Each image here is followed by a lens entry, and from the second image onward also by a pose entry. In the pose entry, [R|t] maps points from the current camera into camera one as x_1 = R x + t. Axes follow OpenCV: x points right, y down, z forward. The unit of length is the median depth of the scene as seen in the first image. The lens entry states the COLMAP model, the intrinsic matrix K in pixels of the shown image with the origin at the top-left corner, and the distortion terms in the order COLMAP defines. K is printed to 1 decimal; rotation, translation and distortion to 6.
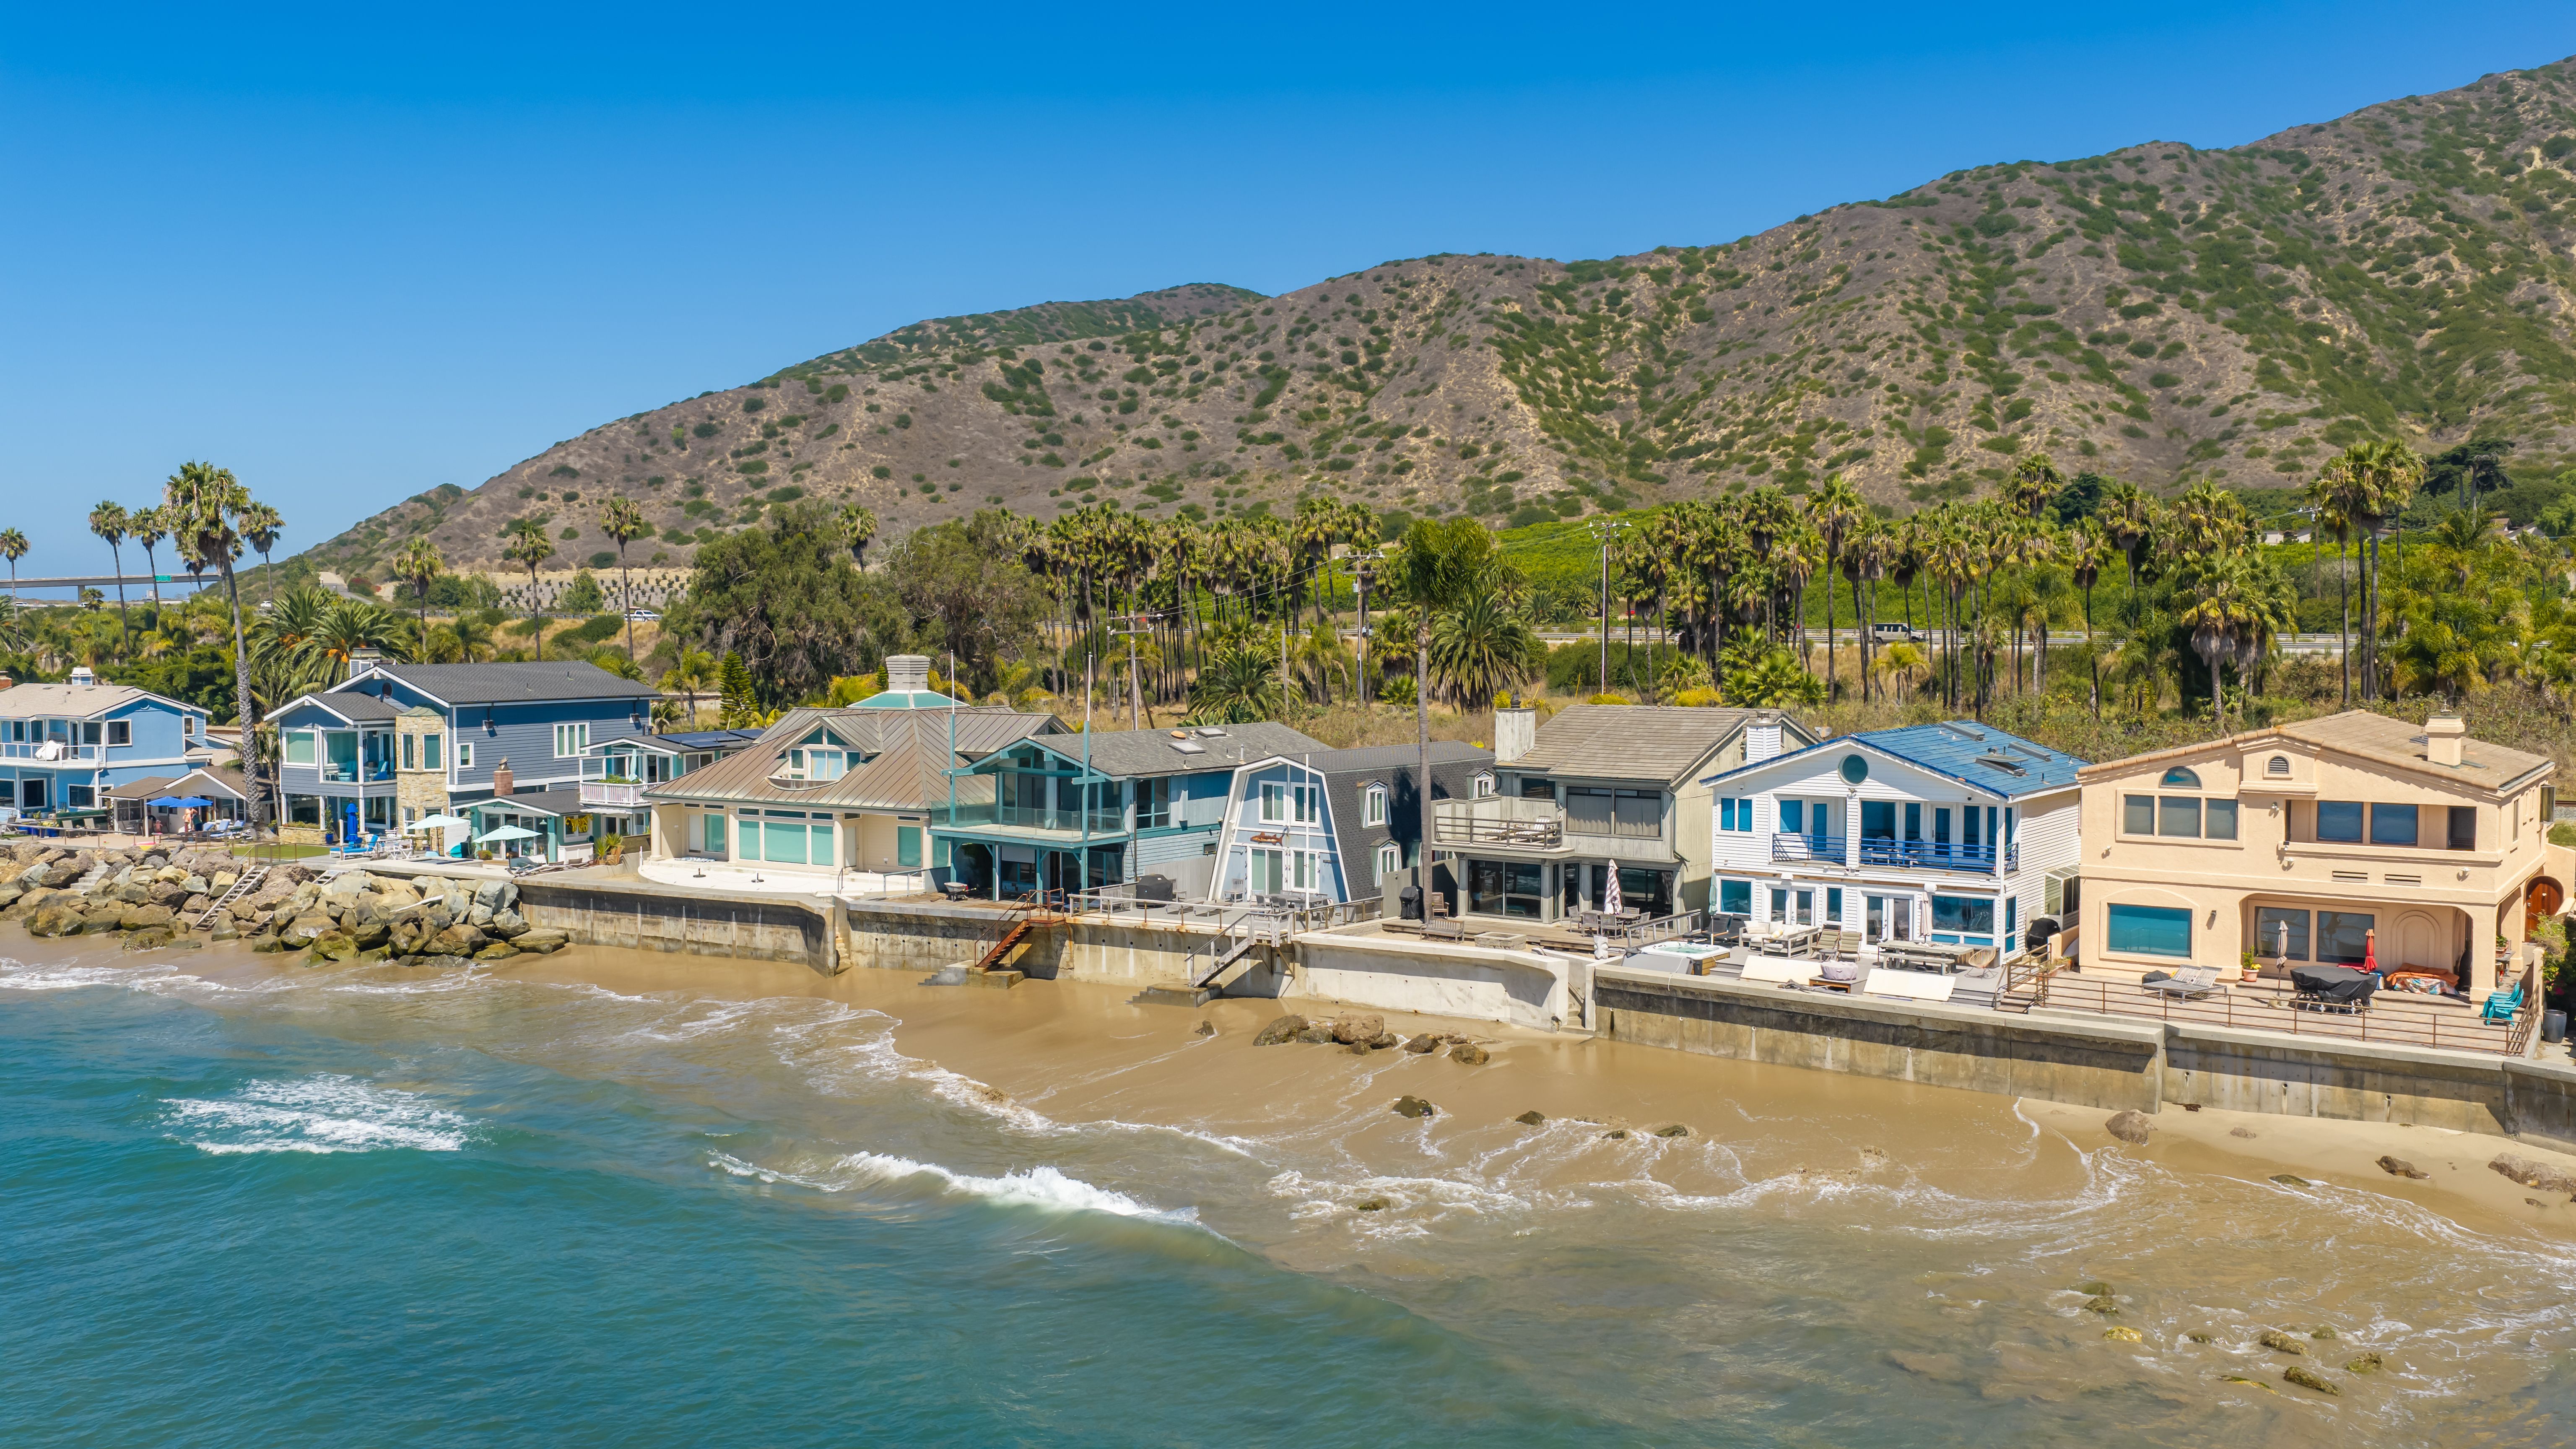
lens RADIAL K [[2114.6, 0, 1288.0], [0, 2114.6, 724.5], [0, 0, 1]] dist [0.019430, -0.048589]
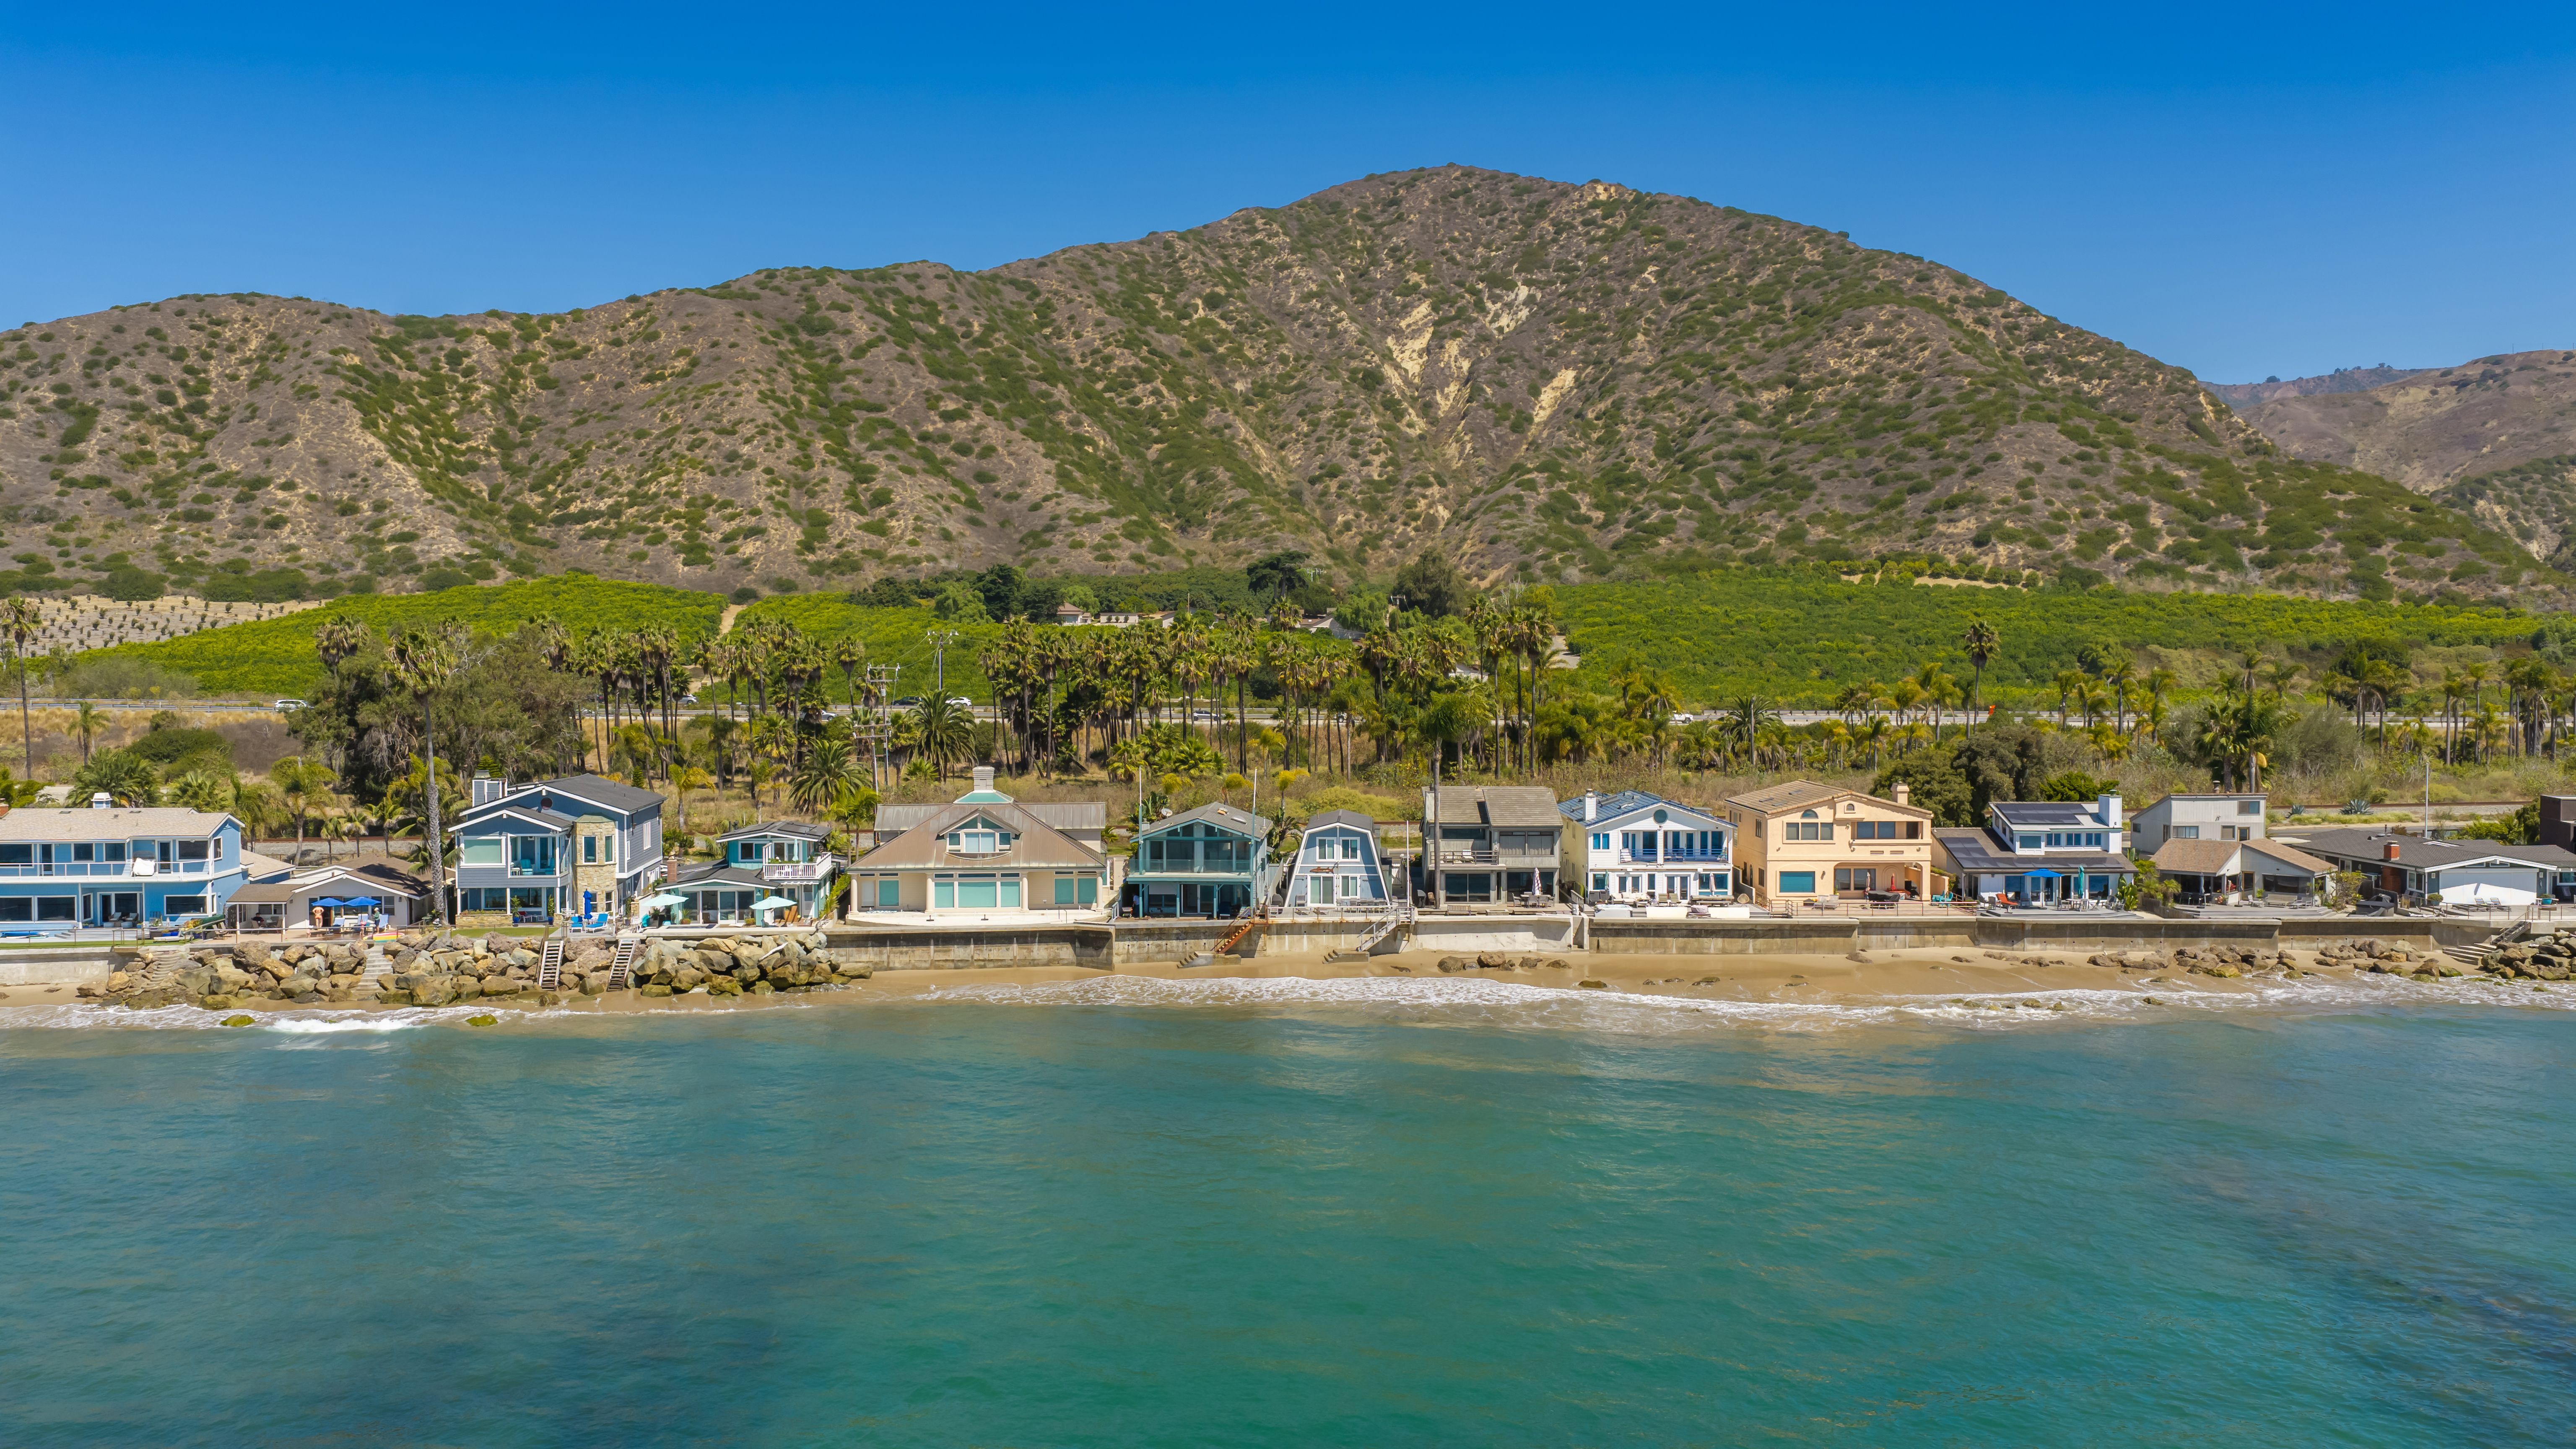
lens RADIAL K [[2114.6, 0, 1288.0], [0, 2114.6, 724.5], [0, 0, 1]] dist [0.019430, -0.048589]
pose [[0.805368, -0.016802, 0.592537, -0.146385], [0.027439, 0.999583, -0.008951, -0.007090], [-0.592139, 0.023467, 0.805494, -0.054580]]
